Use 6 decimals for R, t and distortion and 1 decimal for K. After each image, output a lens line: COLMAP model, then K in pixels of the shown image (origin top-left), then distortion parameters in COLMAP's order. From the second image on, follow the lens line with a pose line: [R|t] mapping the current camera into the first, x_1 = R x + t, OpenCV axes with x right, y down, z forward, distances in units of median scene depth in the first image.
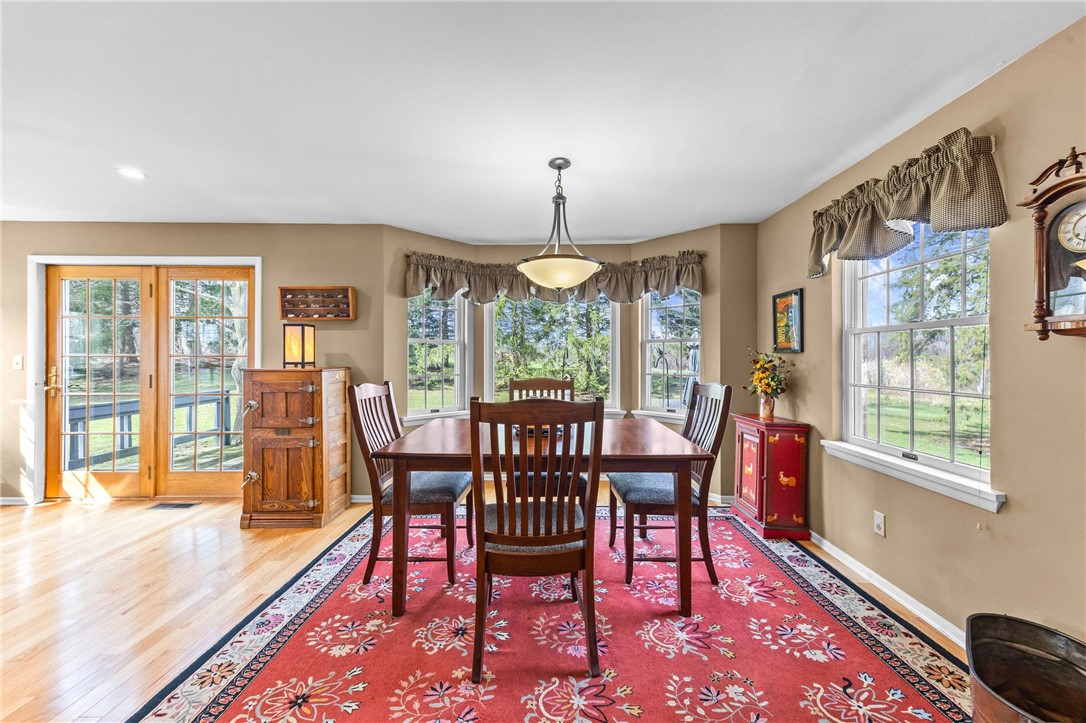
lens RADIAL K [[410.1, 0, 542.2], [0, 410.1, 358.4], [0, 0, 1]] dist [0.013930, 0.000462]
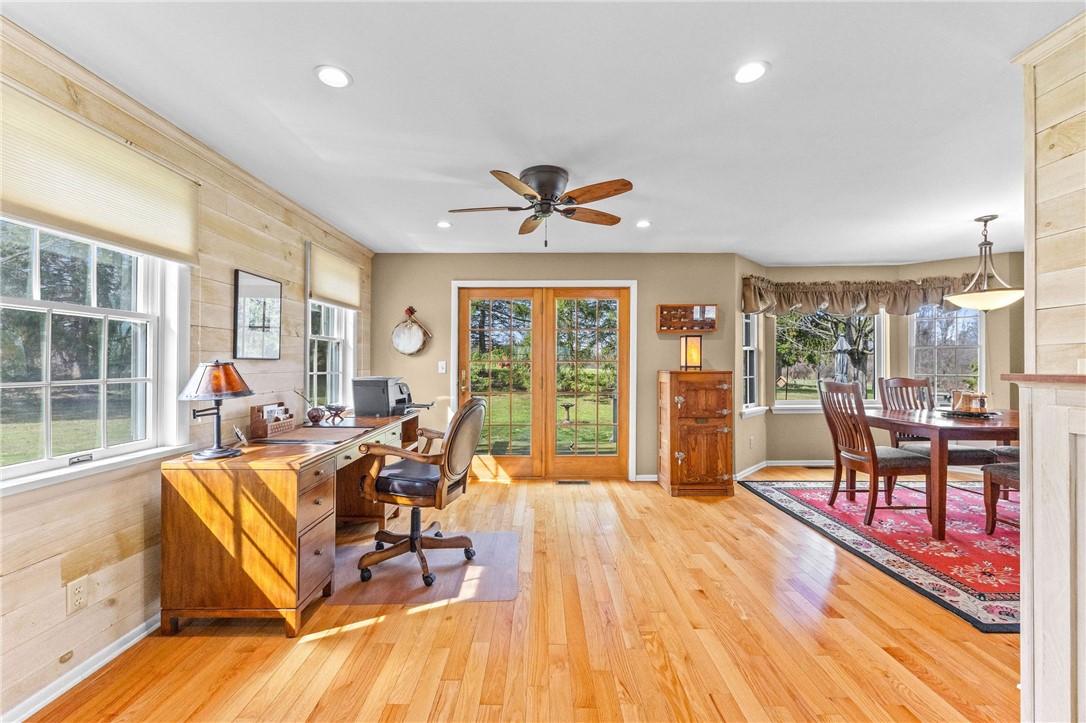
lens RADIAL K [[430.6, 0, 545.8], [0, 430.6, 363.4], [0, 0, 1]] dist [0.001716, 0.000371]
pose [[0.999940, -0.004184, 0.010154, -1.124983], [0.004167, 0.999990, 0.001695, -0.002371], [-0.010161, -0.001653, 0.999947, -0.320598]]
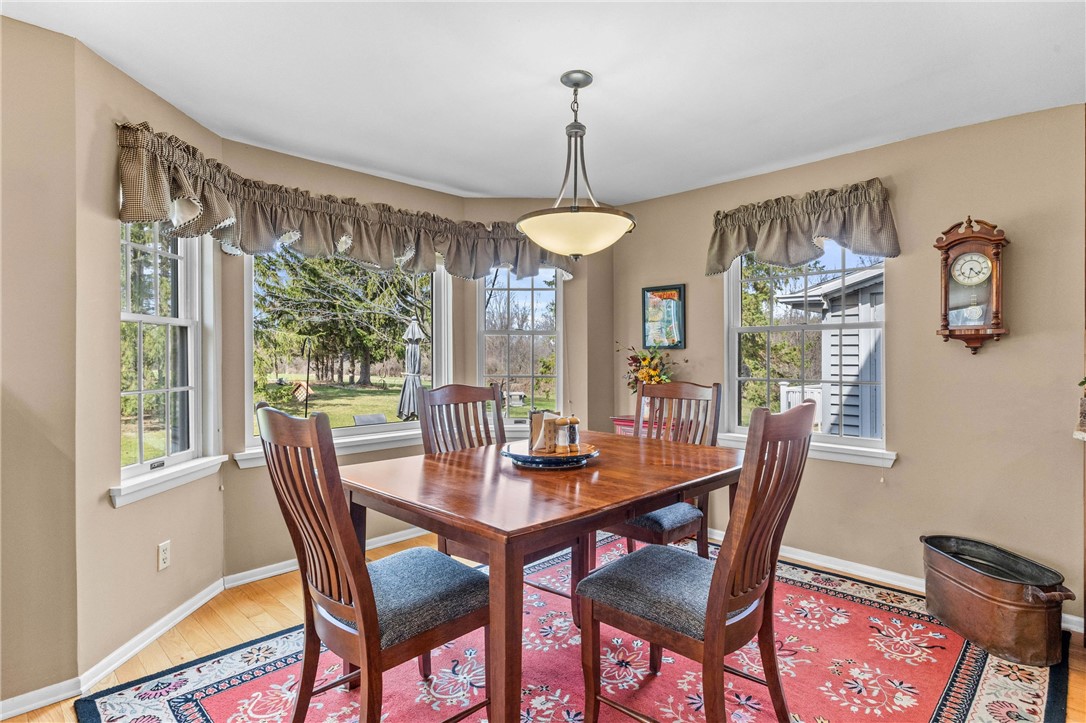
lens RADIAL K [[557.5, 0, 543.4], [0, 557.5, 358.0], [0, 0, 1]] dist [0.010423, -0.000262]
pose [[0.698206, -0.003442, 0.715889, -0.544767], [0.001182, 0.999993, 0.003655, 0.002485], [-0.715896, -0.001706, 0.698205, 0.290948]]
